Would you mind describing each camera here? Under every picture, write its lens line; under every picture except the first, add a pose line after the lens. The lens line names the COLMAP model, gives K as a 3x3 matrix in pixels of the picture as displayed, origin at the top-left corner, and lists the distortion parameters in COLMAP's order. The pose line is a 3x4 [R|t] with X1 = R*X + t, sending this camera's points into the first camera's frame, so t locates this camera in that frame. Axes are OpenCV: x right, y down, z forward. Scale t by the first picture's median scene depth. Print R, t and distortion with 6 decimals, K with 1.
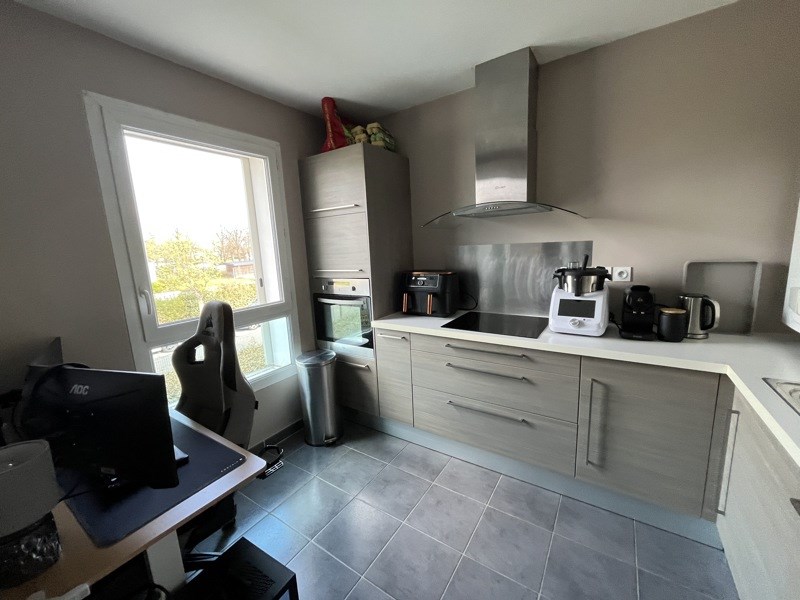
lens RADIAL K [[324.2, 0, 402.6], [0, 324.2, 298.8], [0, 0, 1]] dist [0.001431, -0.000545]
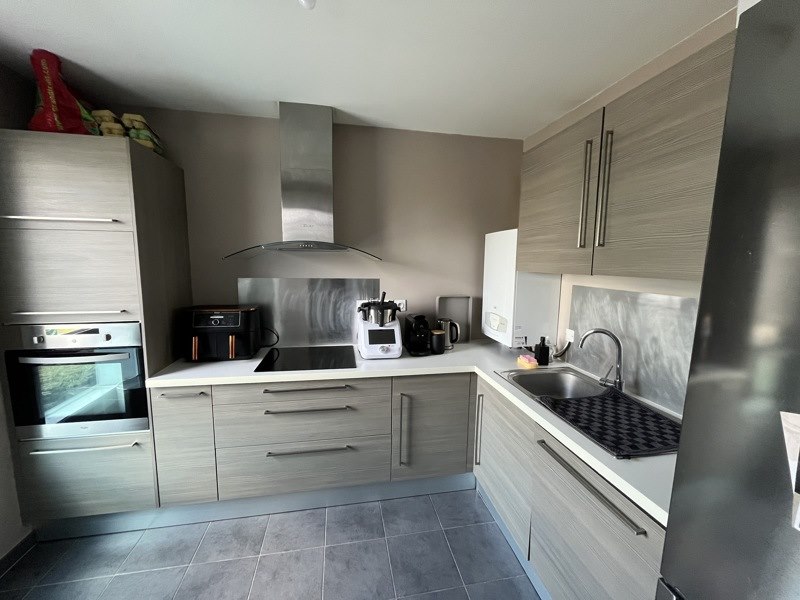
lens RADIAL K [[324.2, 0, 402.7], [0, 324.2, 300.5], [0, 0, 1]] dist [0.001431, -0.000545]
pose [[0.715642, -0.026409, 0.697968, -0.215224], [0.067923, 0.997180, -0.031913, -0.054214], [-0.695157, 0.070246, 0.715417, 0.072034]]
